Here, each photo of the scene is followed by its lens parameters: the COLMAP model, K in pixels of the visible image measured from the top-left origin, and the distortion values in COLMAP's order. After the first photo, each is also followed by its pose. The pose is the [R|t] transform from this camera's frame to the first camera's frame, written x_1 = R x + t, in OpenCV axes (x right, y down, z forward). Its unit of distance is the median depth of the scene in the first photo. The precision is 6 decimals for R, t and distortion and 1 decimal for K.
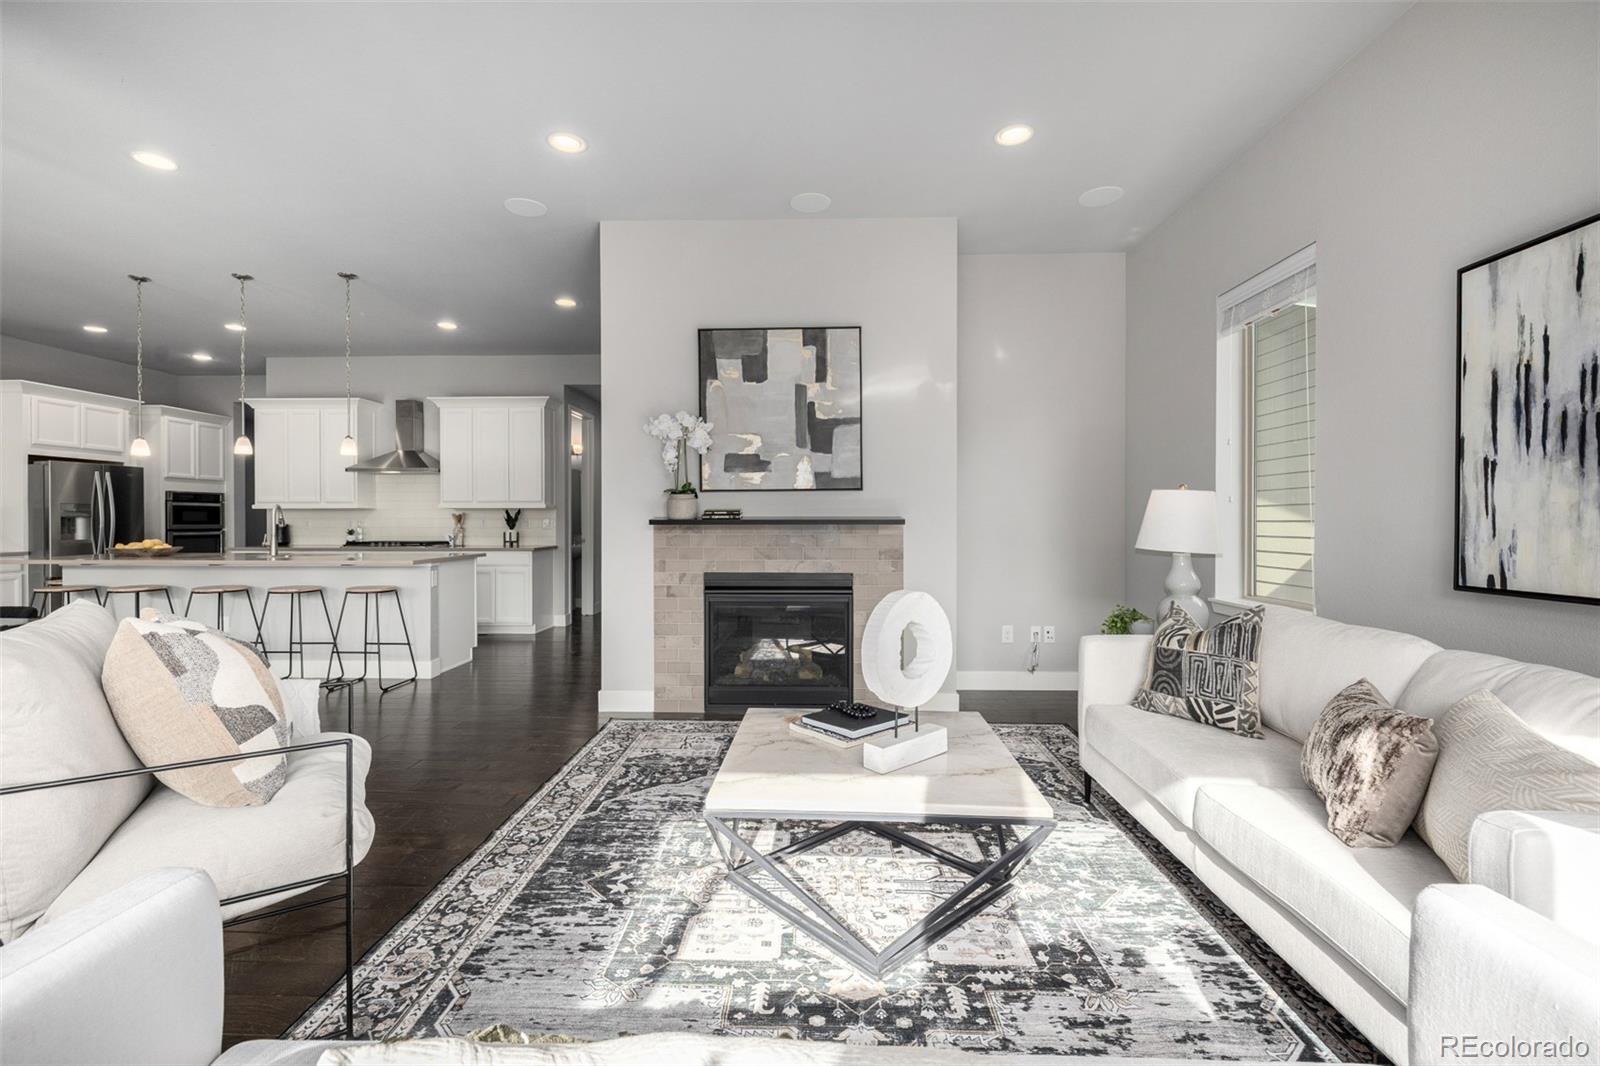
lens RADIAL K [[677.1, 0, 797.2], [0, 677.1, 525.4], [0, 0, 1]] dist [-0.000349, 0.000790]
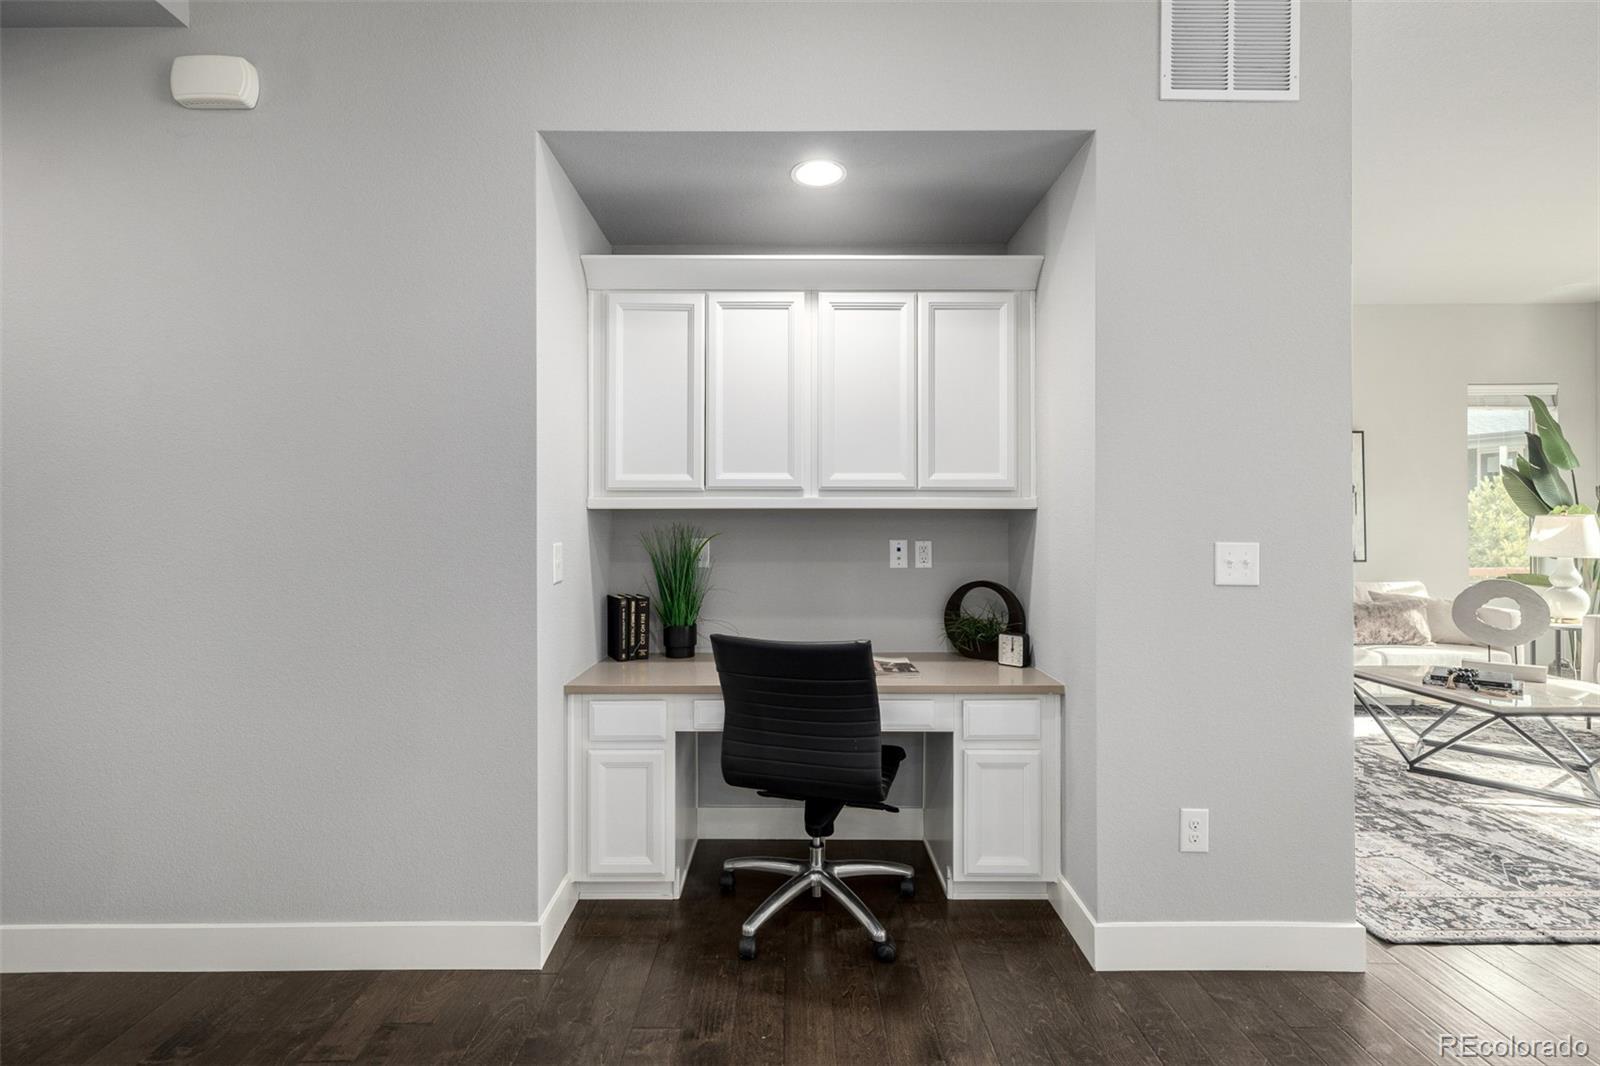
lens RADIAL K [[677.1, 0, 792.0], [0, 677.1, 523.8], [0, 0, 1]] dist [-0.000349, 0.000790]
pose [[-0.026510, 0.005559, 0.999633, -0.749008], [0.010785, 0.999928, -0.005274, -0.026286], [-0.999590, 0.010642, -0.026568, 1.413888]]
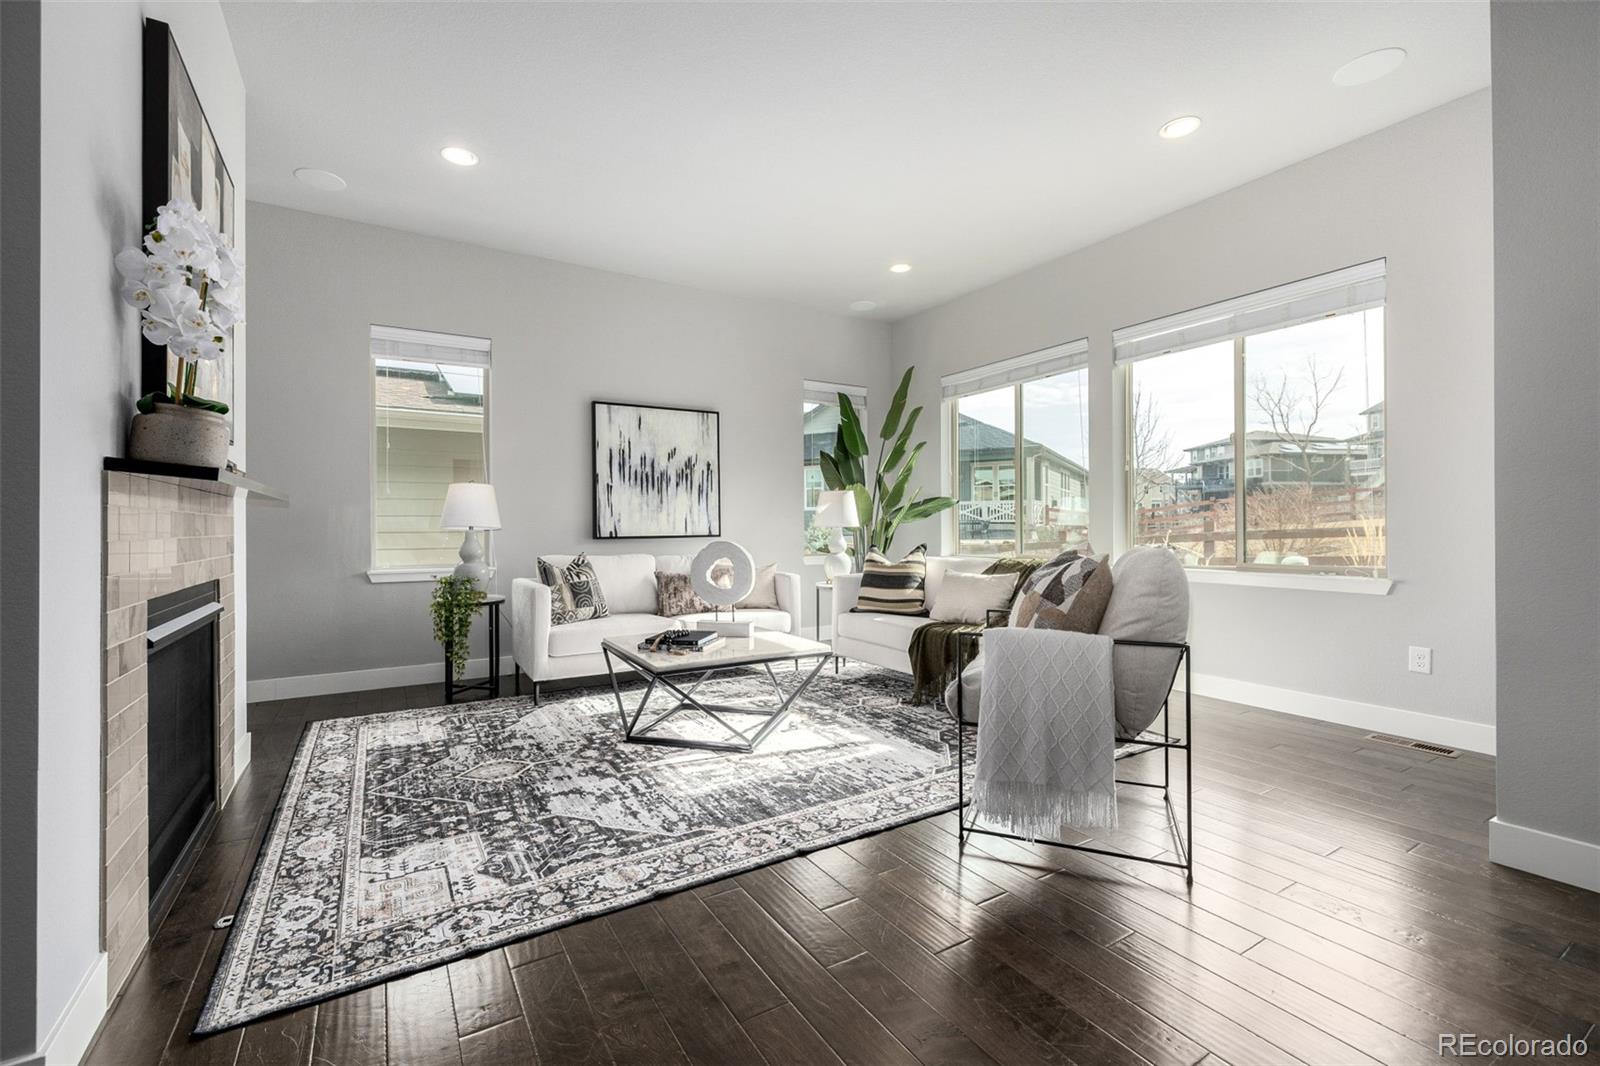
lens RADIAL K [[677.1, 0, 791.5], [0, 677.1, 527.0], [0, 0, 1]] dist [-0.000349, 0.000790]
pose [[-0.541409, 0.002675, 0.840755, -0.711011], [0.010604, 0.999937, 0.003647, 0.027957], [-0.840692, 0.010890, -0.541403, 0.903161]]
